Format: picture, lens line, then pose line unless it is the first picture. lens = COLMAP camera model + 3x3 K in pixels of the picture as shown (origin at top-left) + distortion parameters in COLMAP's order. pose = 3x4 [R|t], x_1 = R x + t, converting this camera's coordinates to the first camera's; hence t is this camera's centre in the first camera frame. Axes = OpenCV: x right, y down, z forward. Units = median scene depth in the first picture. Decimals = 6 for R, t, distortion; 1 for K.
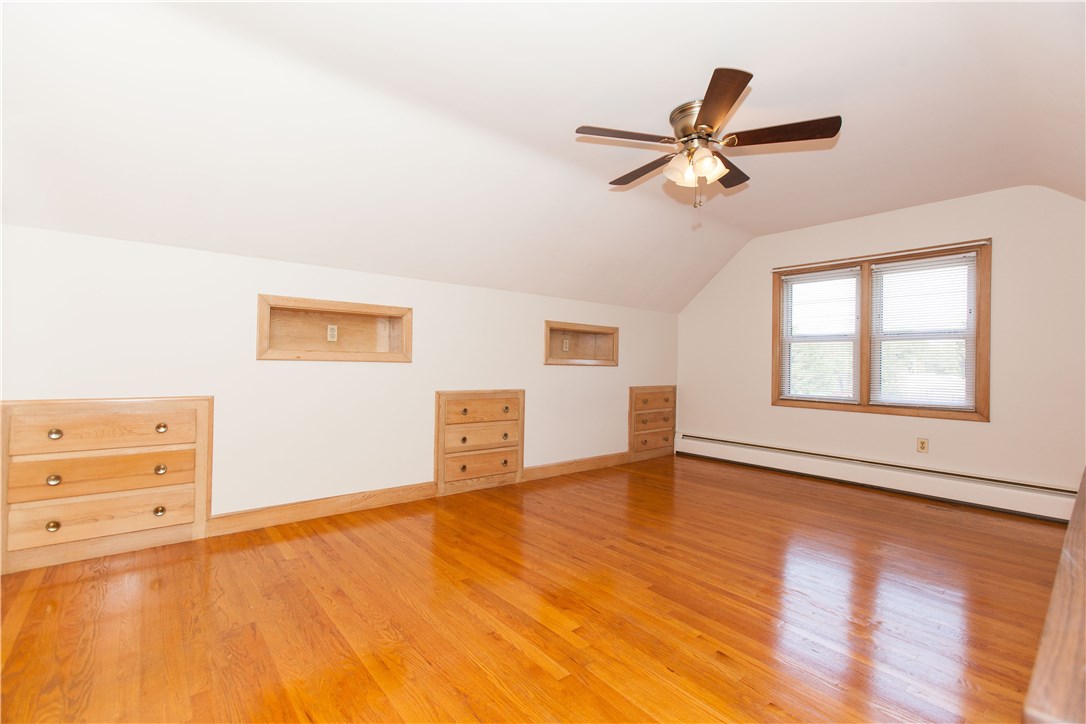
lens RADIAL K [[484.2, 0, 541.0], [0, 484.2, 358.4], [0, 0, 1]] dist [-0.011036, 0.008014]
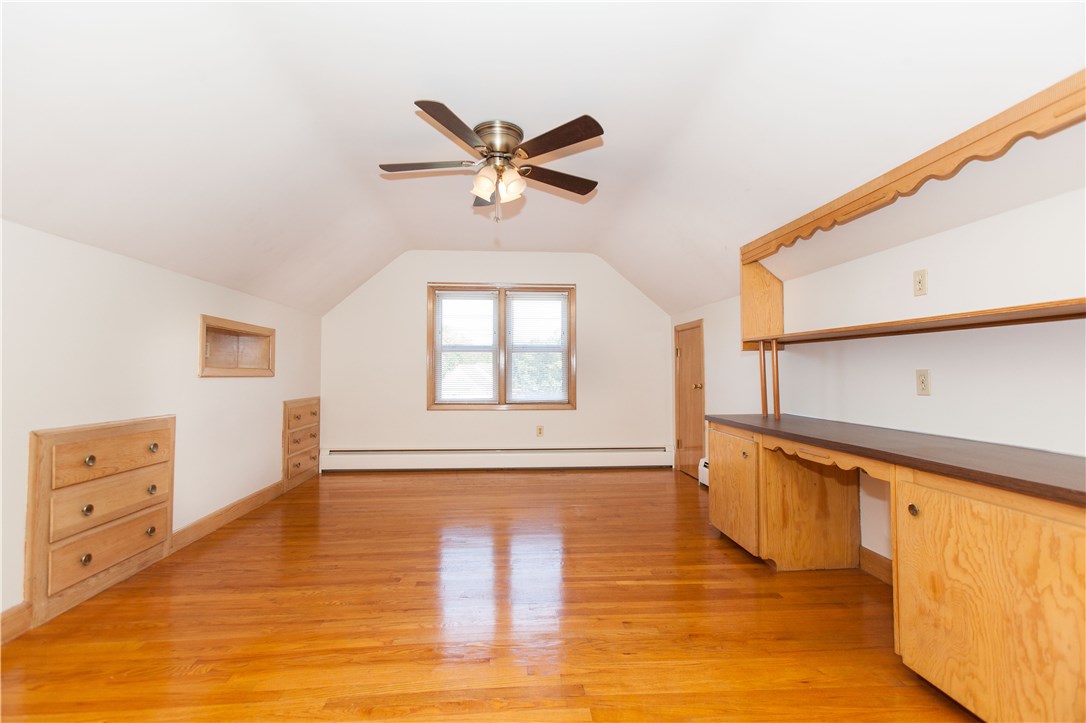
lens RADIAL K [[484.2, 0, 545.7], [0, 484.2, 356.5], [0, 0, 1]] dist [-0.011036, 0.008014]
pose [[0.580172, 0.011423, 0.814414, -0.287924], [0.001171, 0.999889, -0.014859, -0.006274], [-0.814493, 0.009574, 0.580094, 0.196651]]
